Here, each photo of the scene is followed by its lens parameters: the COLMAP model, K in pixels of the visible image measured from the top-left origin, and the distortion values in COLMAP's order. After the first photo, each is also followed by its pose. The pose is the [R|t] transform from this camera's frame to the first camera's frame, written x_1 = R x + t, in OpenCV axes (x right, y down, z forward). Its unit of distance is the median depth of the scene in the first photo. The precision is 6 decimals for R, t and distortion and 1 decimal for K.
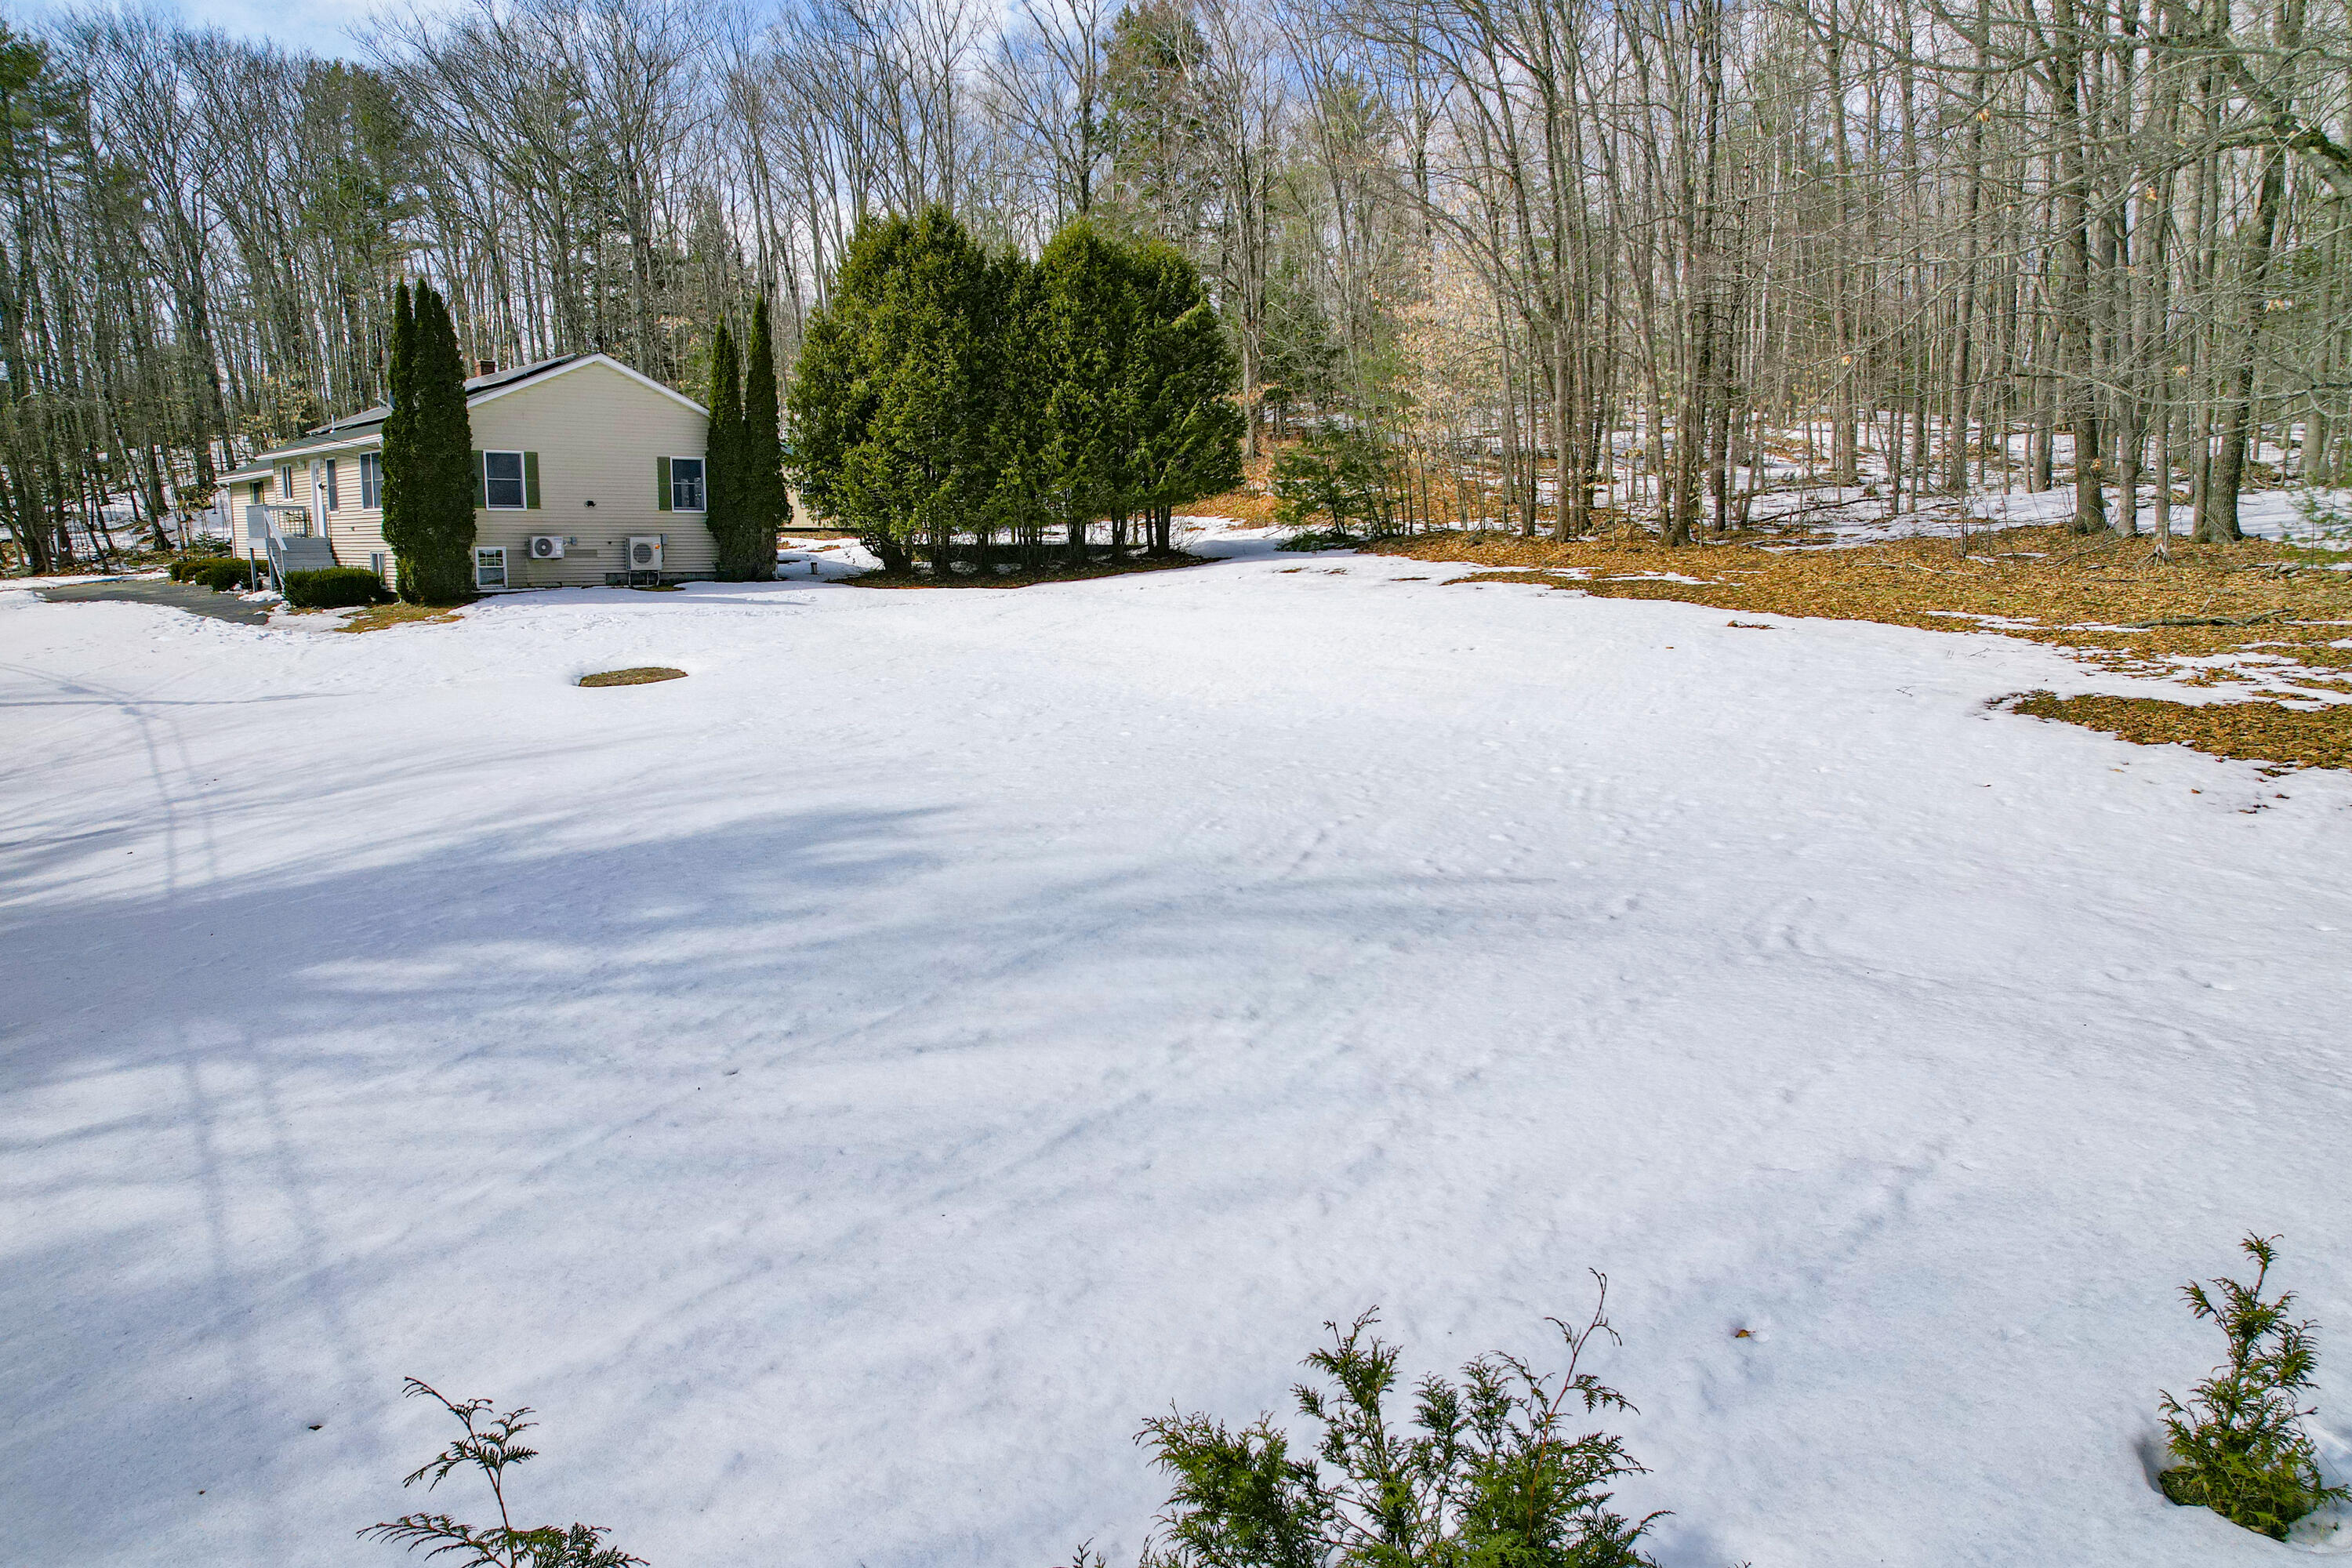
lens RADIAL K [[1502.1, 0, 1162.6], [0, 1502.1, 780.1], [0, 0, 1]] dist [-0.074457, 0.067787]
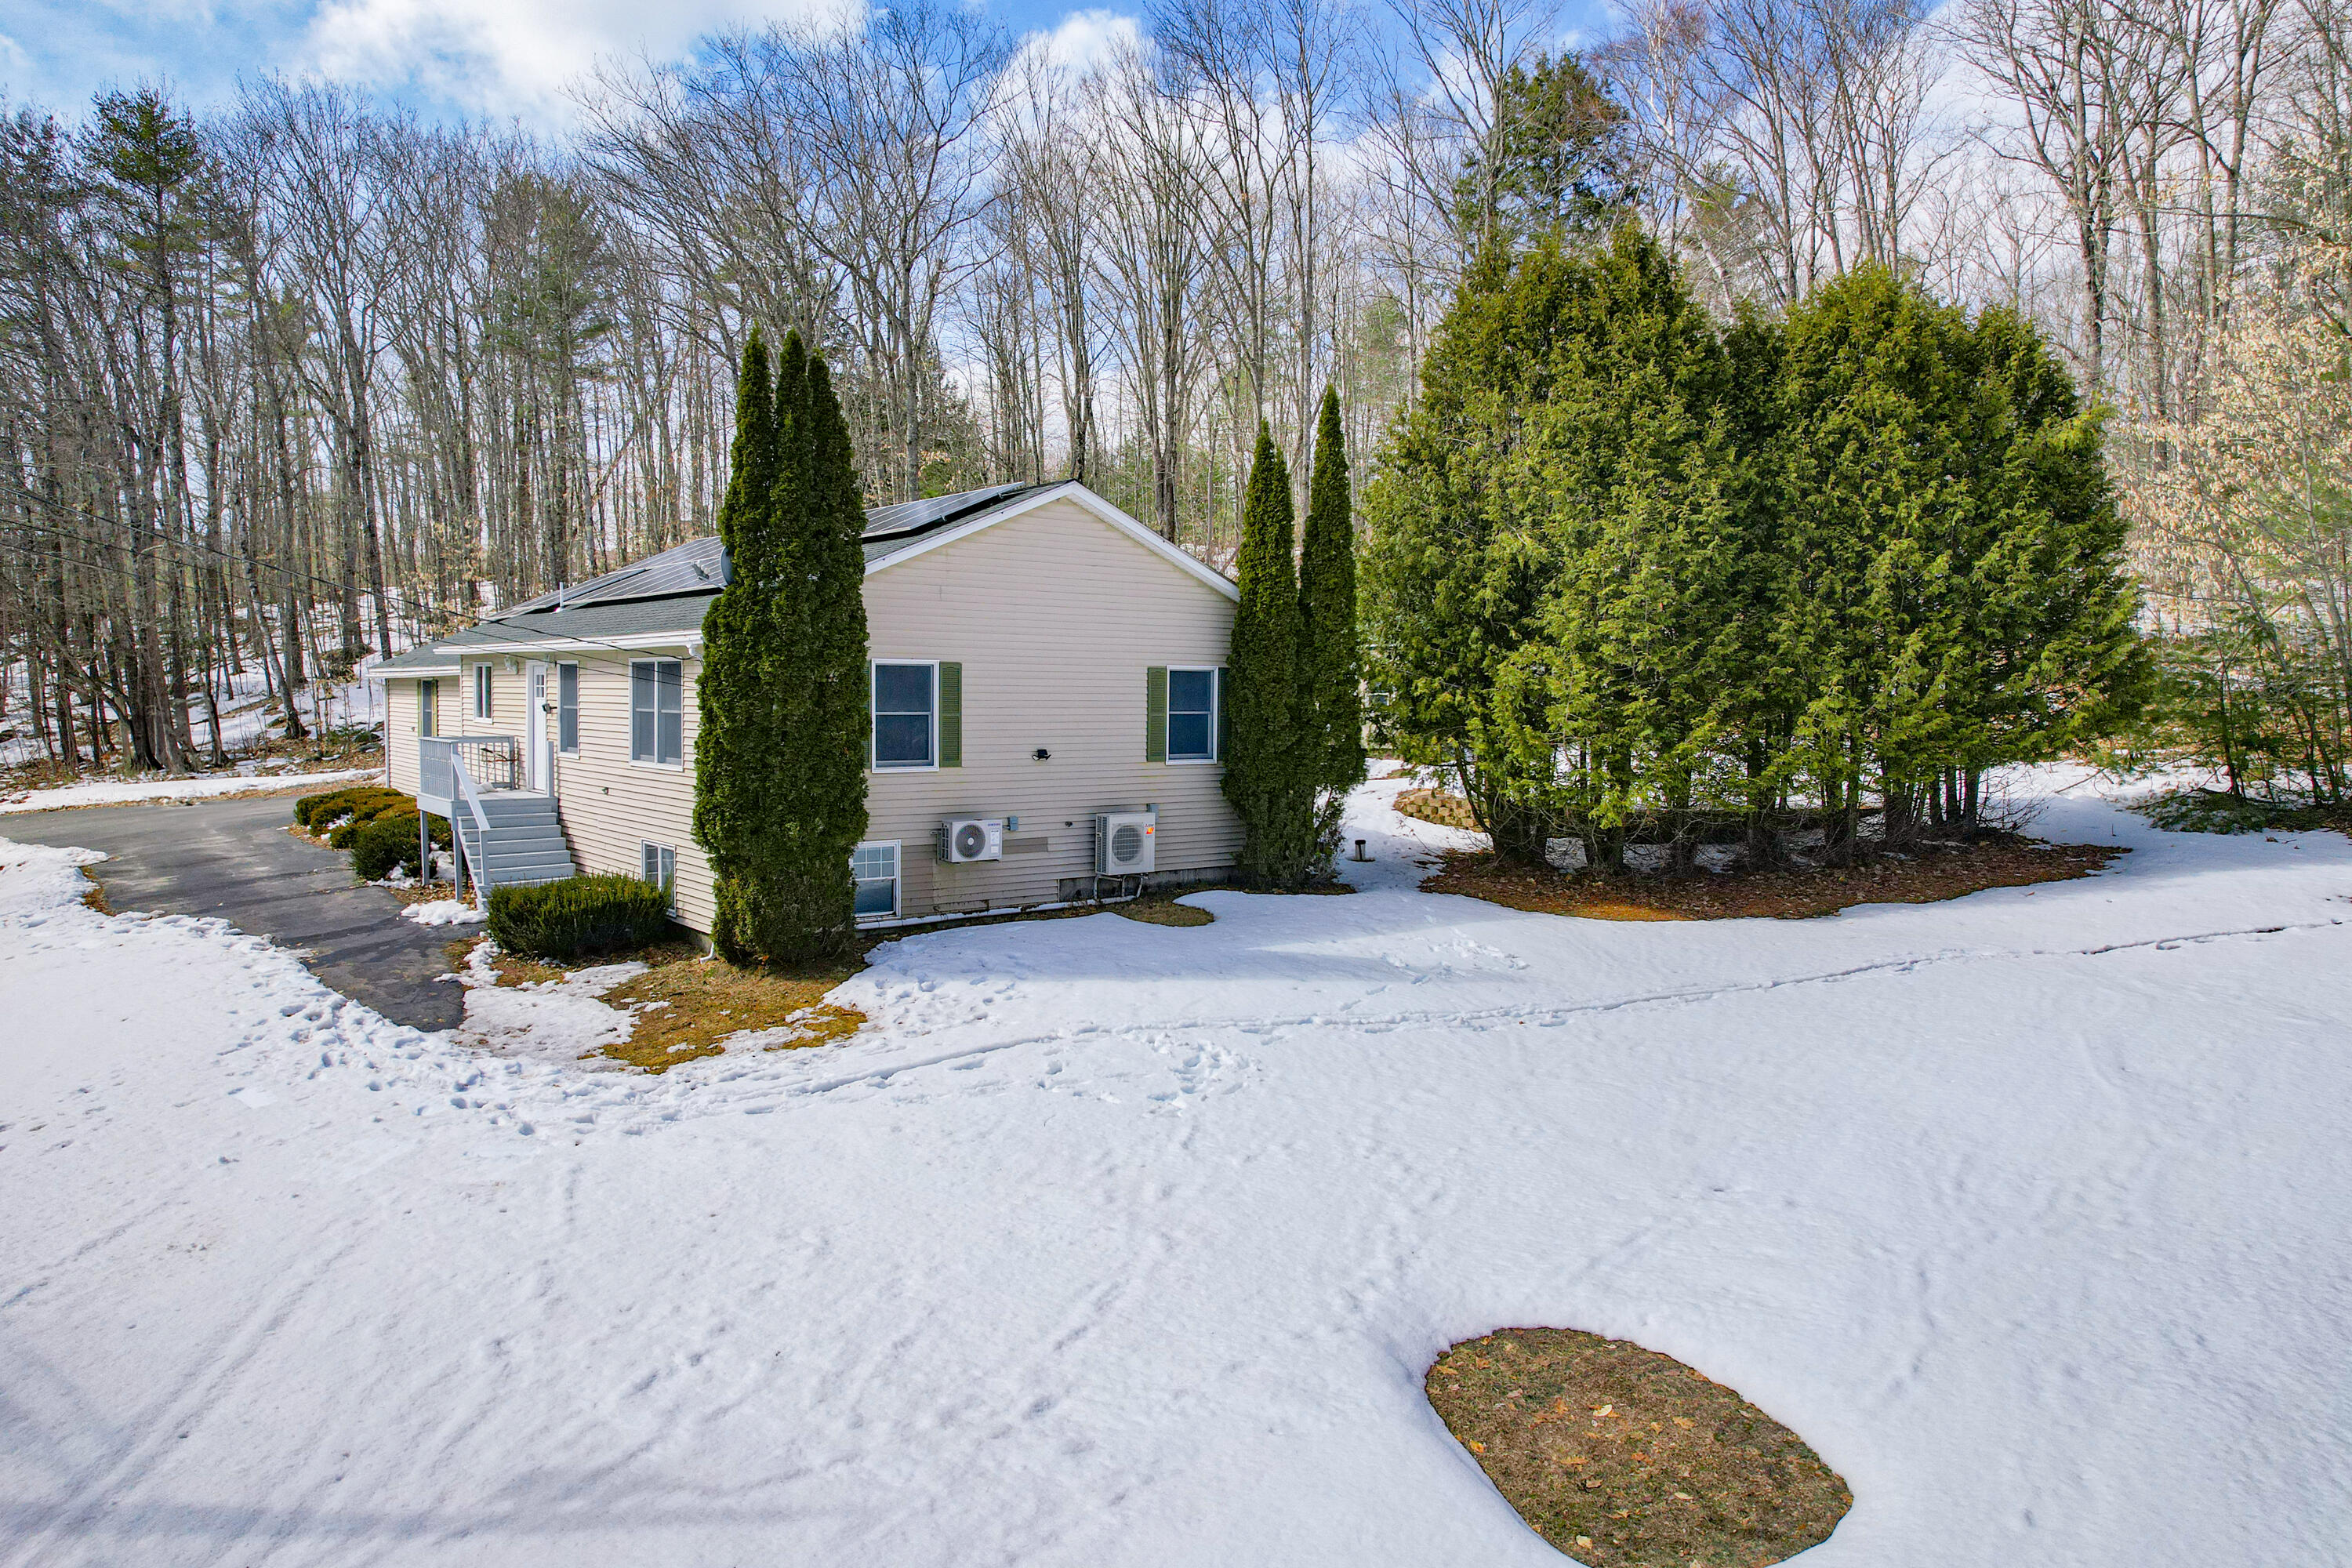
lens RADIAL K [[1502.1, 0, 1162.6], [0, 1502.1, 780.1], [0, 0, 1]] dist [-0.074457, 0.067787]
pose [[0.997789, 0.010508, -0.065627, -0.296062], [-0.016775, 0.995270, -0.095691, -0.121184], [0.064311, 0.096581, 0.993245, 0.447129]]
